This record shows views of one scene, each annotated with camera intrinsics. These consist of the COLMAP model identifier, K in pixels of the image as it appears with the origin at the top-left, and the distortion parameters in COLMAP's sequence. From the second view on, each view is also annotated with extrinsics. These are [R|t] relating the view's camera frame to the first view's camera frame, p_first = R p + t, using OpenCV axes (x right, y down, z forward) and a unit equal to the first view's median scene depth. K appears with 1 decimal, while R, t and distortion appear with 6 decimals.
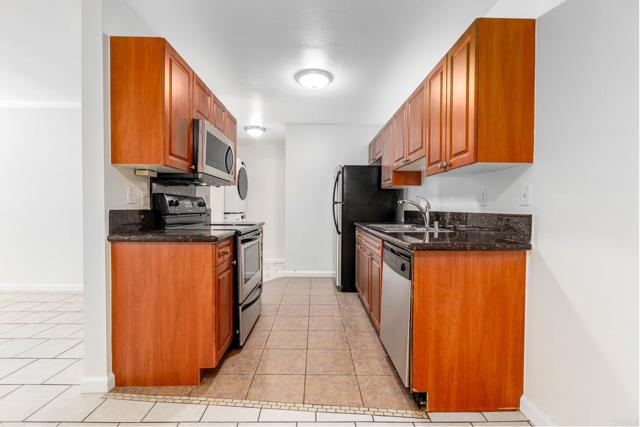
lens RADIAL K [[280.6, 0, 318.8], [0, 280.6, 211.4], [0, 0, 1]] dist [-0.002863, -0.000272]
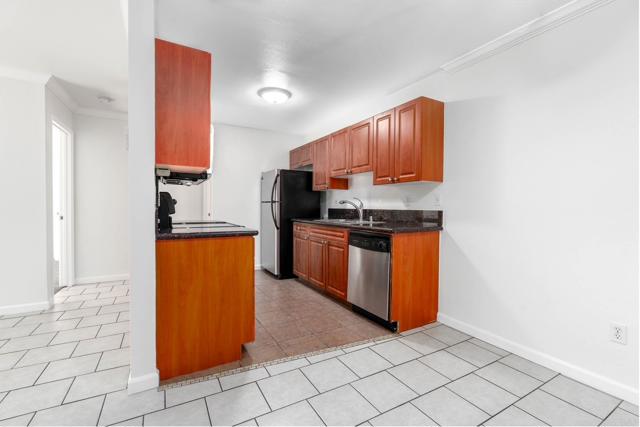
lens RADIAL K [[280.6, 0, 320.9], [0, 280.6, 212.3], [0, 0, 1]] dist [-0.002863, -0.000272]
pose [[0.875794, -0.009529, 0.482590, -0.617426], [0.004357, 0.999920, 0.011836, -0.002375], [-0.482665, -0.008263, 0.875766, -0.157235]]
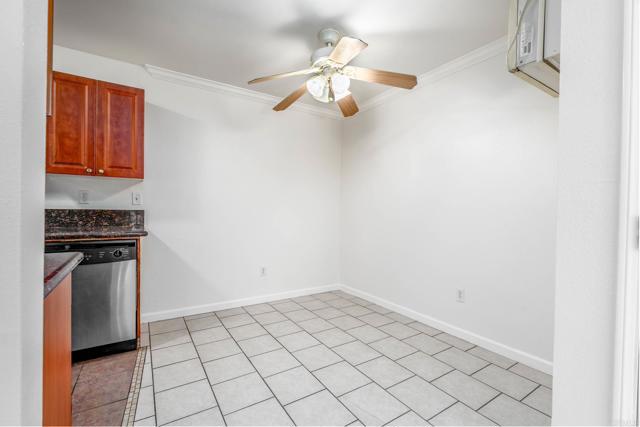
lens RADIAL K [[280.6, 0, 320.1], [0, 280.6, 210.5], [0, 0, 1]] dist [-0.002863, -0.000272]
pose [[-0.522082, -0.021998, 0.852612, -1.046011], [-0.007561, 0.999747, 0.021164, -0.023758], [-0.852862, 0.004603, -0.522116, 0.756534]]
